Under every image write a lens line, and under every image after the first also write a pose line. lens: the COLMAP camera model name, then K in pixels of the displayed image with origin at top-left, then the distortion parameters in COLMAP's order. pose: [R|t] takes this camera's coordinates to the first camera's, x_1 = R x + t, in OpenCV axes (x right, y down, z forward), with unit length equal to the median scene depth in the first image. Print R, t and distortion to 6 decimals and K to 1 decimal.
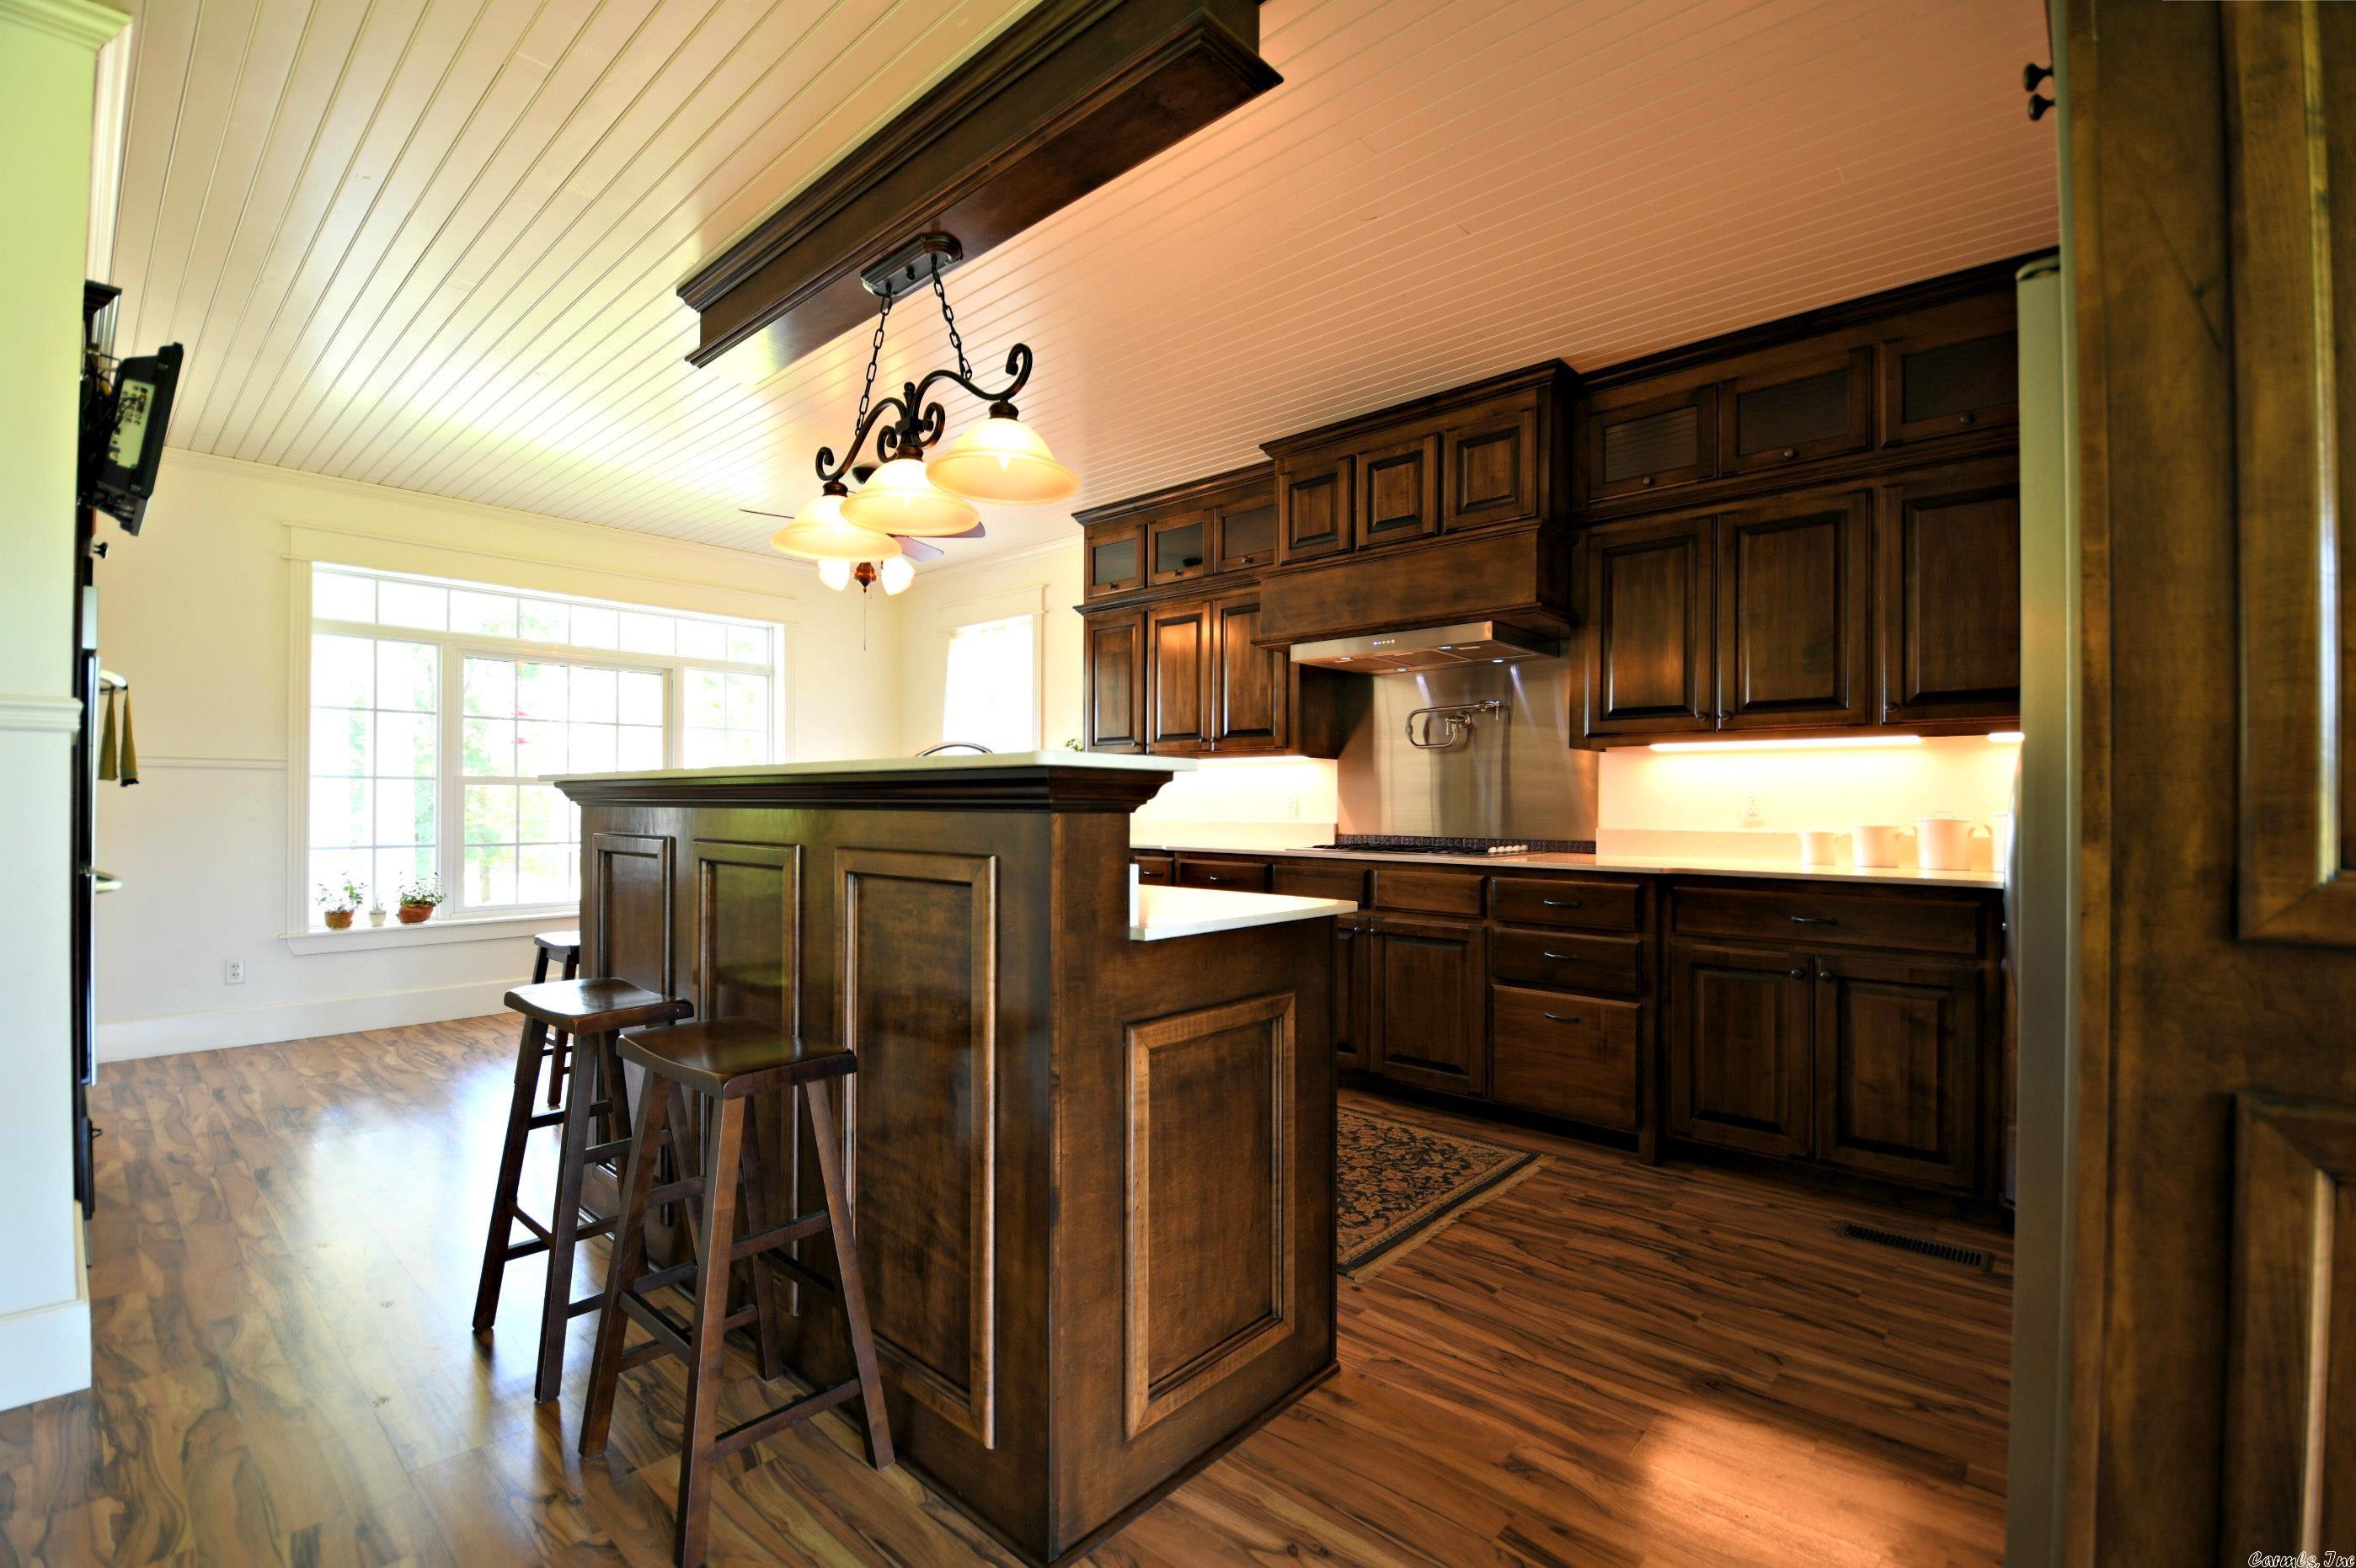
lens RADIAL K [[1027.4, 0, 1180.9], [0, 1027.4, 800.9], [0, 0, 1]] dist [0.020150, -0.027525]
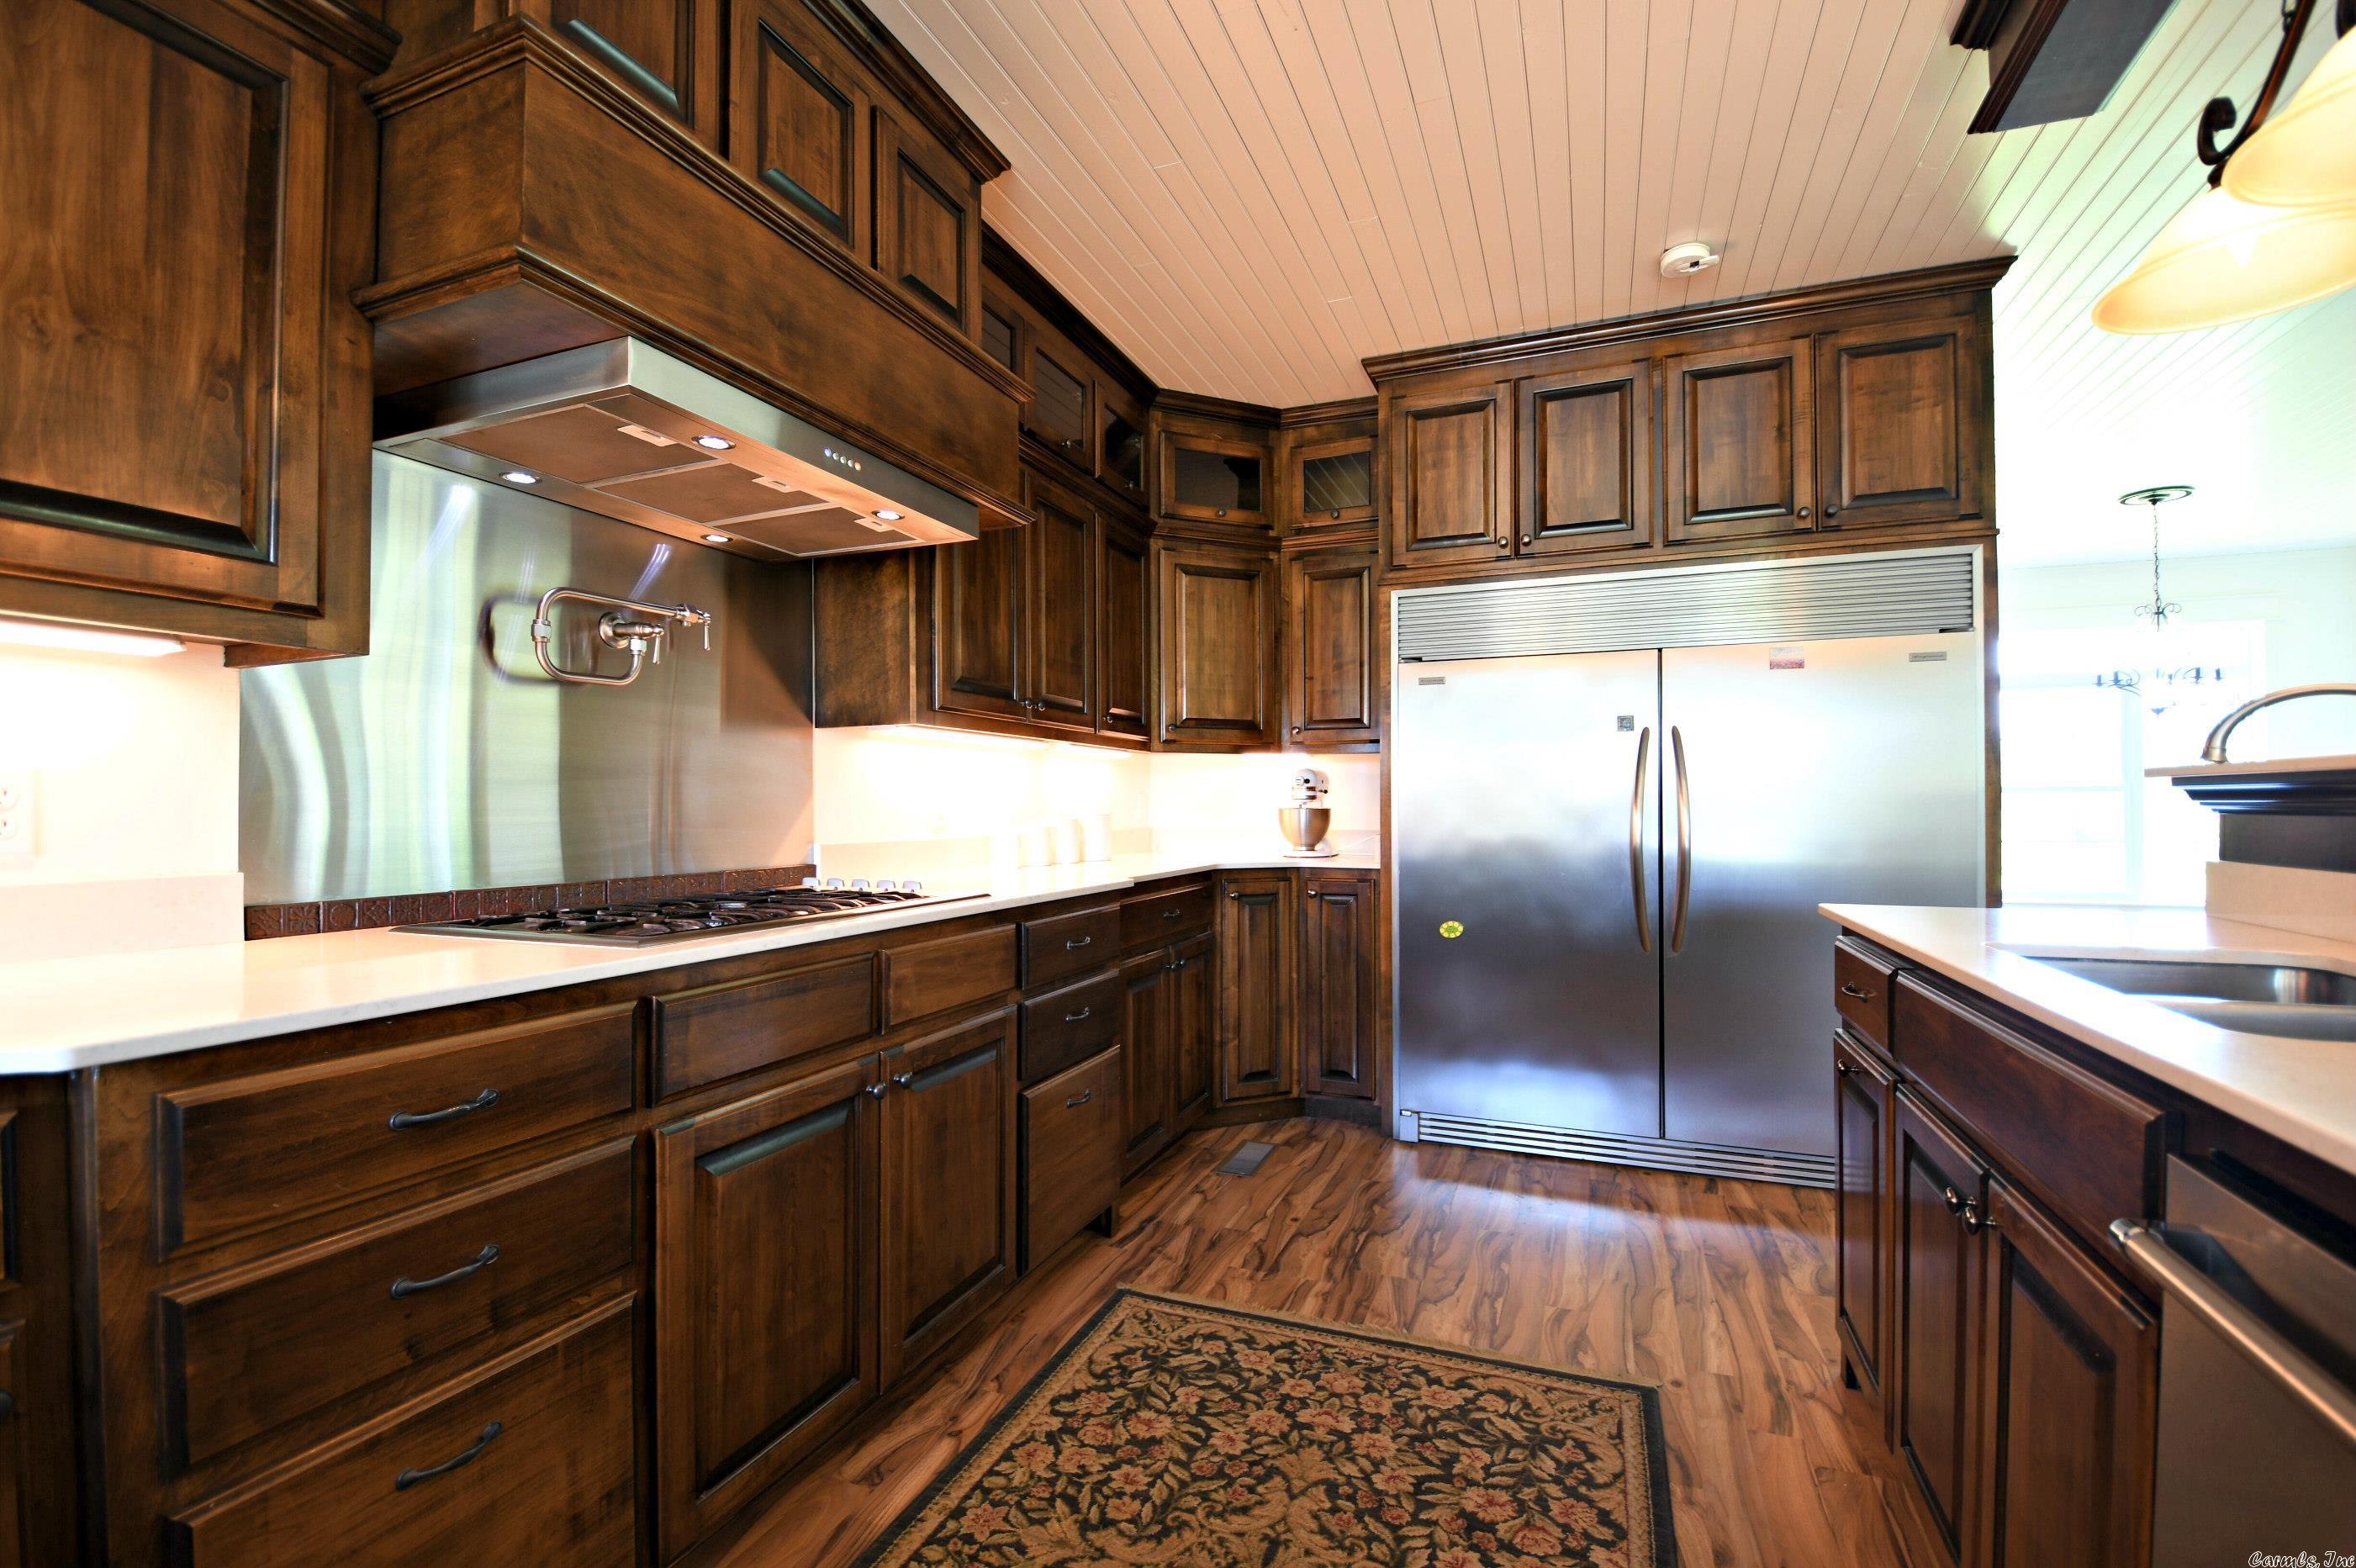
lens RADIAL K [[1027.5, 0, 1180.9], [0, 1027.5, 800.9], [0, 0, 1]] dist [0.020150, -0.027525]
pose [[-0.347734, 0.001040, 0.937593, -0.400623], [-0.001583, 0.999997, -0.001696, 0.000557], [-0.937592, -0.002074, -0.347732, 1.403509]]
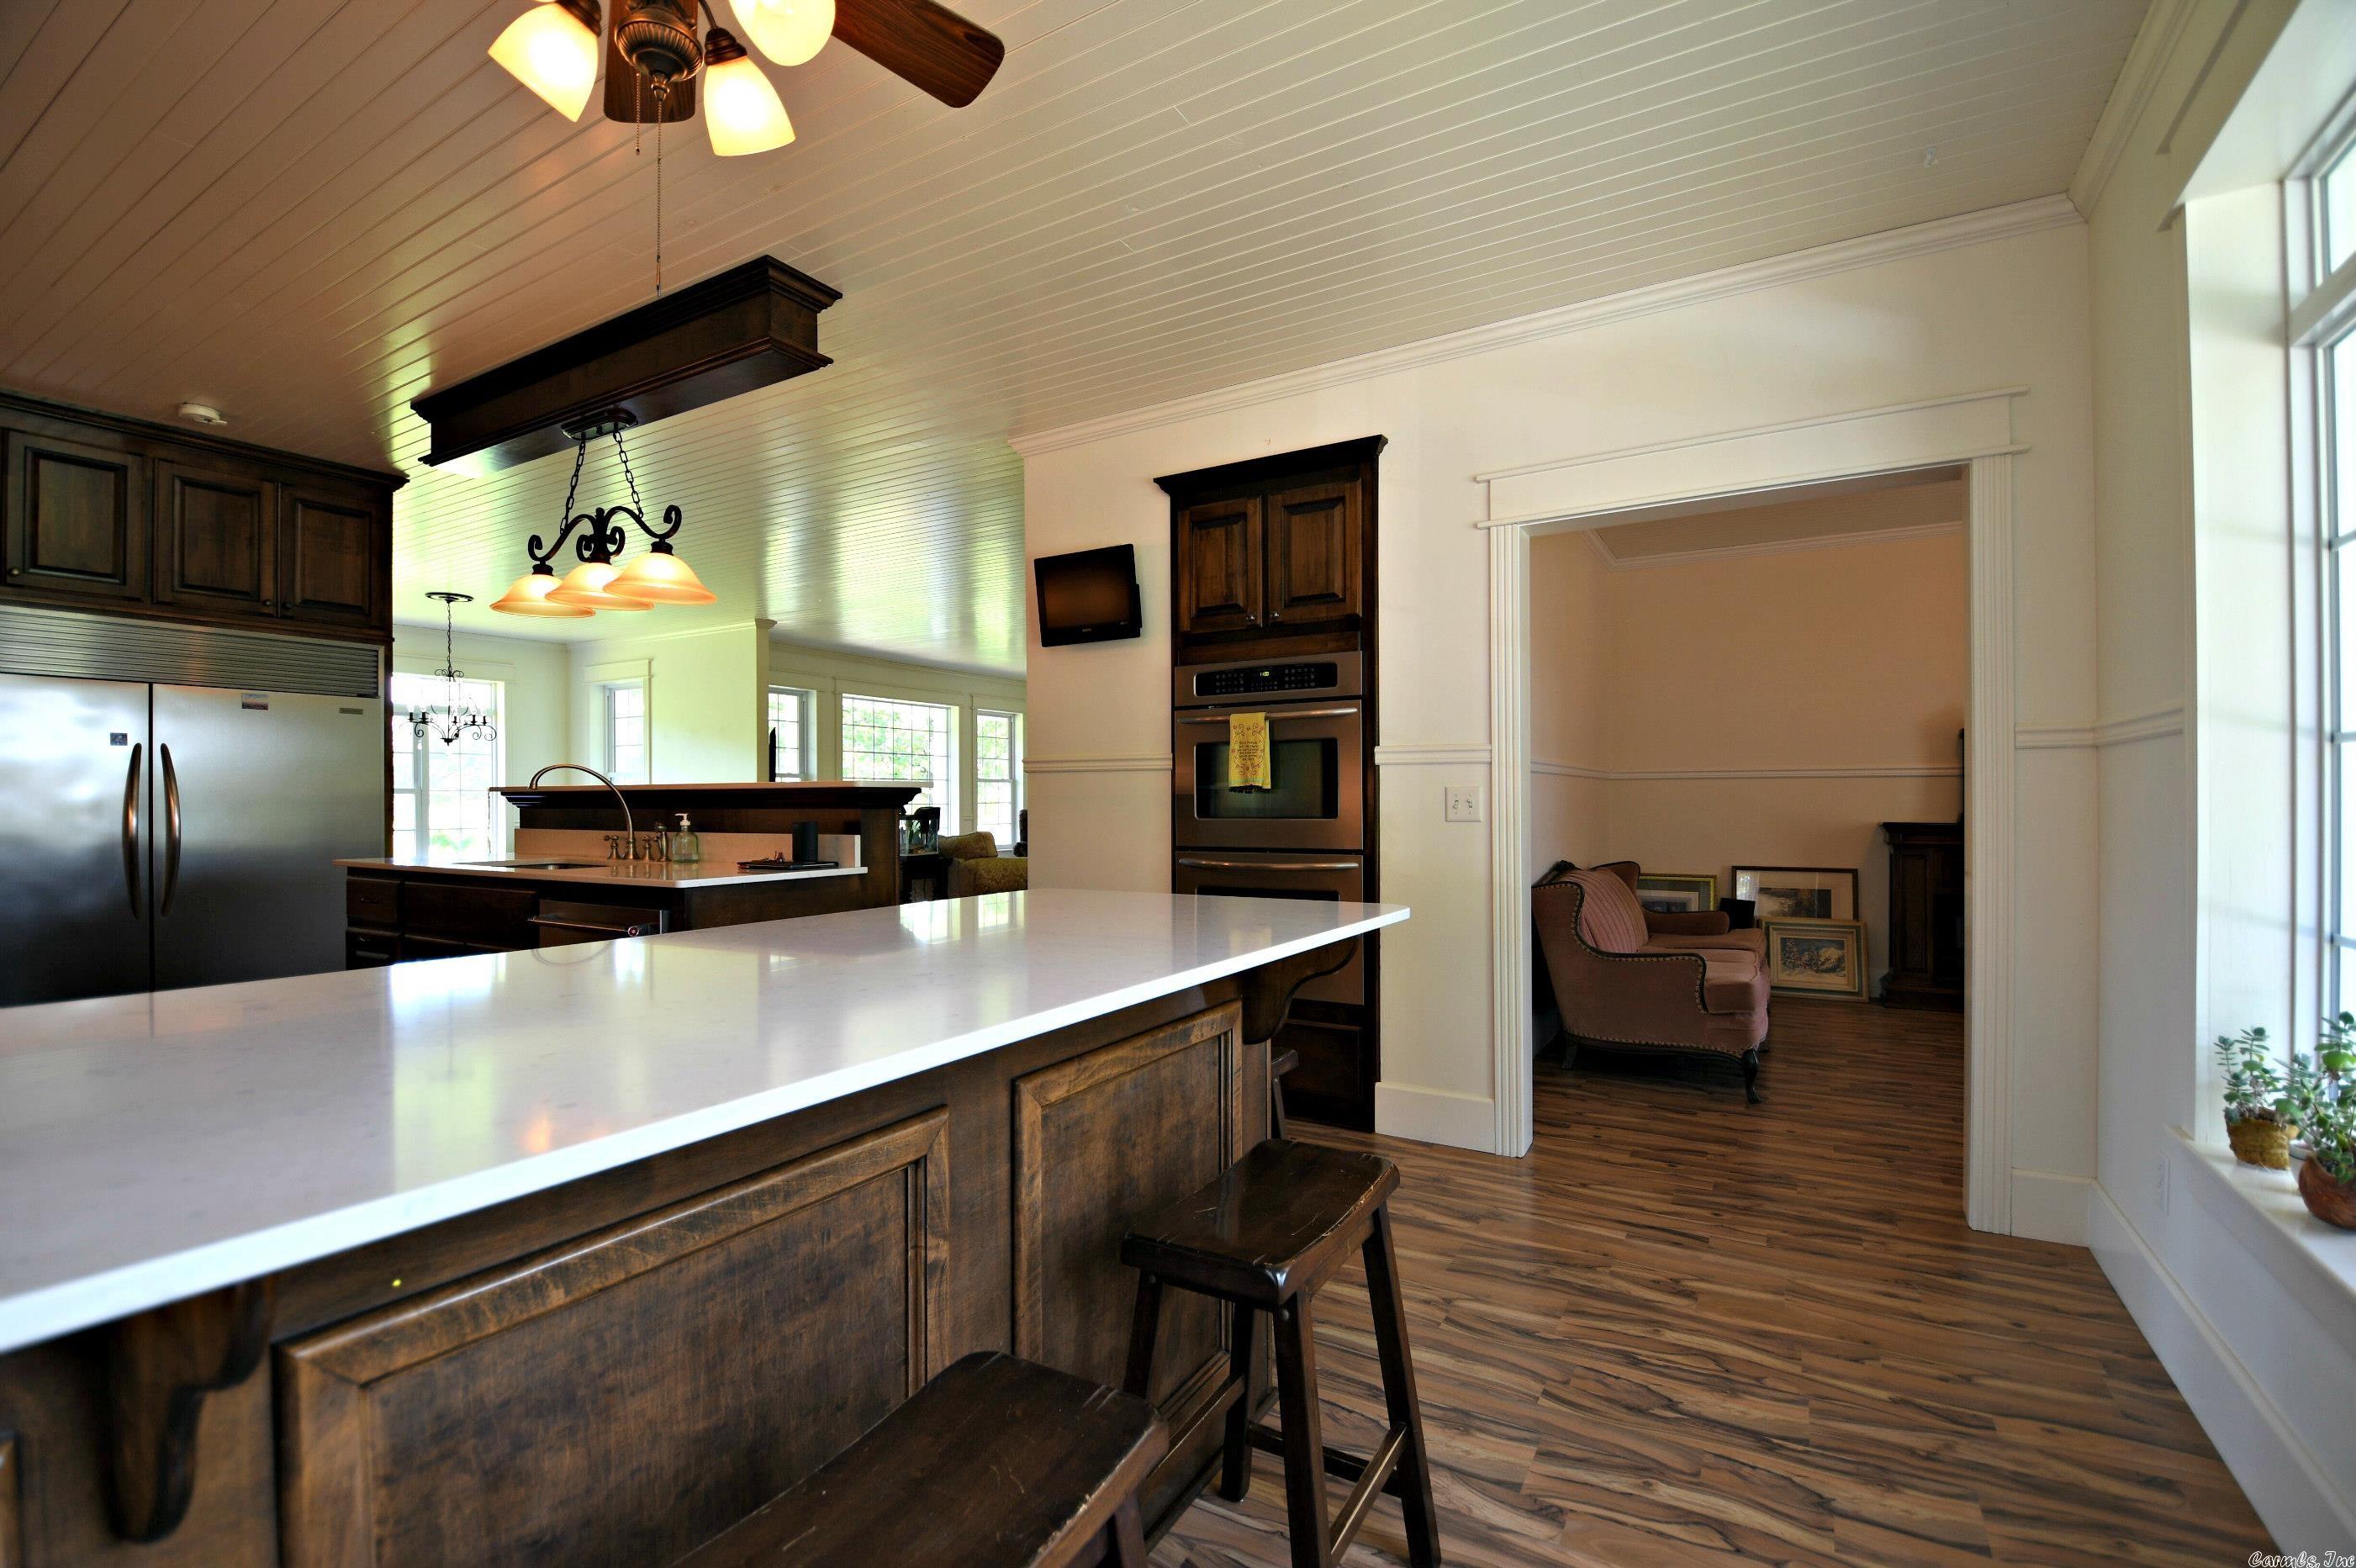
lens RADIAL K [[1027.5, 0, 1180.9], [0, 1027.5, 800.9], [0, 0, 1]] dist [0.020150, -0.027525]
pose [[-0.980053, -0.001526, -0.198731, -0.659650], [-0.001077, 0.999997, -0.002368, -0.001102], [0.198734, -0.002107, -0.980051, 2.203061]]
